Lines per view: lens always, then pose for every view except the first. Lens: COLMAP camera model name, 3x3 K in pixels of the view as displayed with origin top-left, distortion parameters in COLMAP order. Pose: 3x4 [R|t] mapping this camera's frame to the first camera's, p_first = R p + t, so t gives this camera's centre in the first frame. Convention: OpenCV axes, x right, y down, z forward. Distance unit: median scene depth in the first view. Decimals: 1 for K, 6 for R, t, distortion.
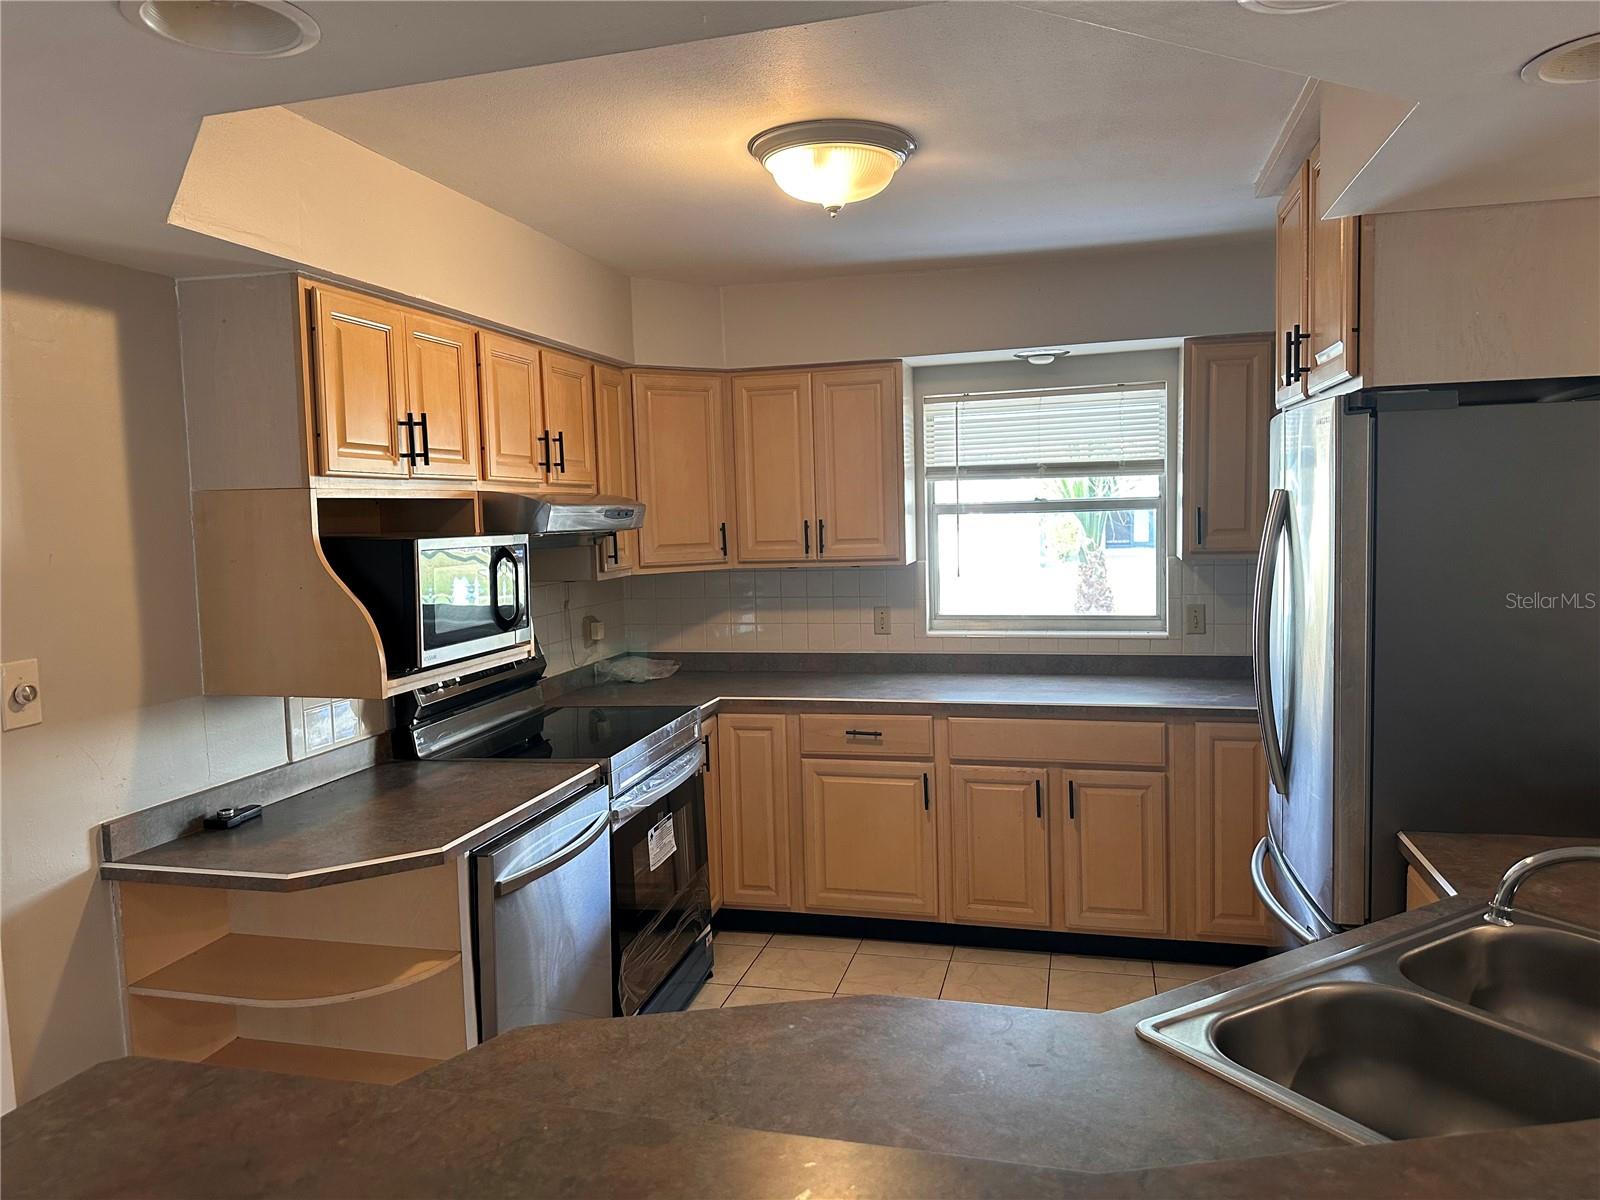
lens RADIAL K [[1102.8, 0, 796.0], [0, 1102.8, 603.0], [0, 0, 1]] dist [0.039260, -0.035352]
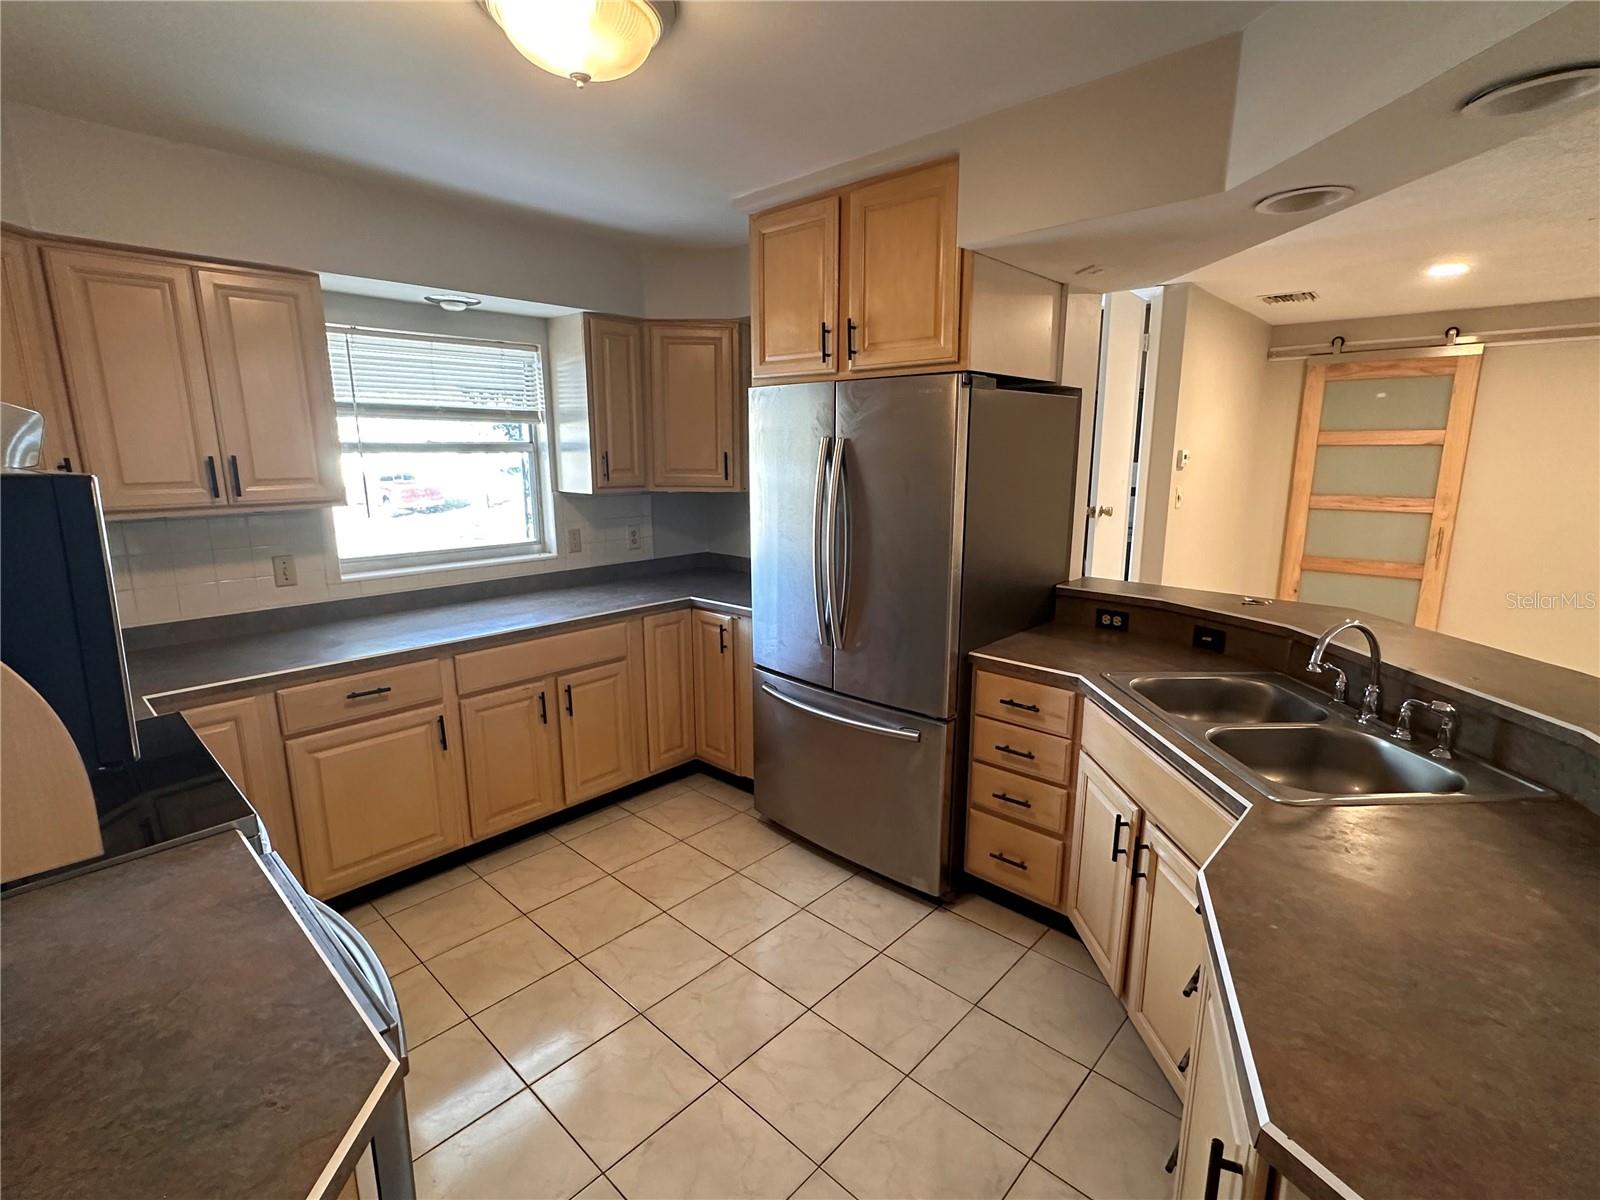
lens RADIAL K [[742.4, 0, 796.9], [0, 742.4, 601.5], [0, 0, 1]] dist [-0.005720, -0.000765]
pose [[0.474844, -0.151405, 0.866948, -0.296113], [0.060336, 0.988373, 0.139563, -0.021701], [-0.877999, -0.013963, 0.478458, 0.397225]]
